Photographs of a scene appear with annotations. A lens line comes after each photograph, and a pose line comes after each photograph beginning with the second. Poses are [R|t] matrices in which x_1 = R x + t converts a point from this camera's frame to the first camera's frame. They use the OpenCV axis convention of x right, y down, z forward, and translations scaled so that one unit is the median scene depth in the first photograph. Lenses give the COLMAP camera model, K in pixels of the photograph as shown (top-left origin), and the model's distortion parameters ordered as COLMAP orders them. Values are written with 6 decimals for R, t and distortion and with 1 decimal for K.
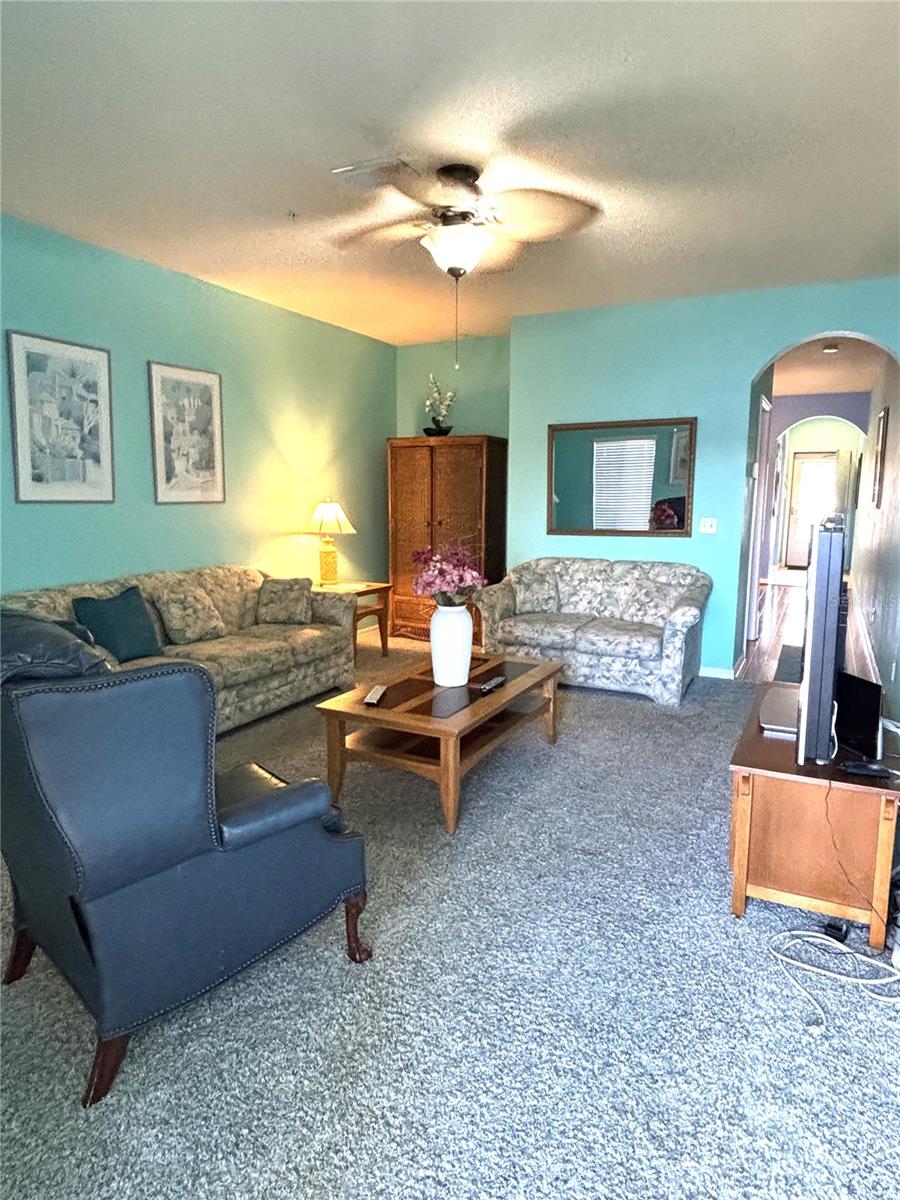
lens RADIAL K [[693.3, 0, 445.0], [0, 693.3, 596.6], [0, 0, 1]] dist [-0.006943, -0.000895]
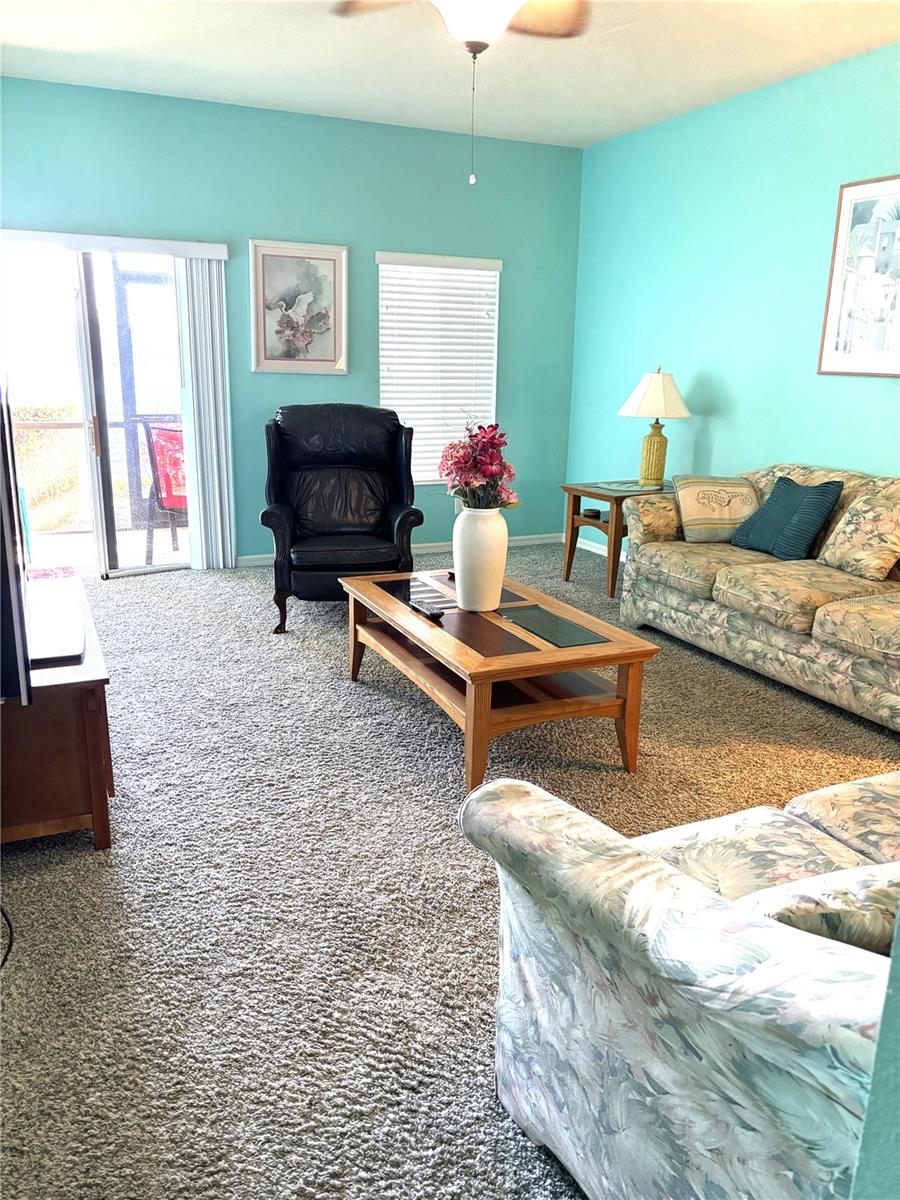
lens RADIAL K [[910.0, 0, 445.9], [0, 910.0, 600.8], [0, 0, 1]] dist [0.065254, -0.014682]
pose [[-0.611189, 0.189700, -0.768415, 0.727774], [-0.136615, 0.930997, 0.338499, -0.197692], [0.779605, 0.311864, -0.543099, 1.334975]]
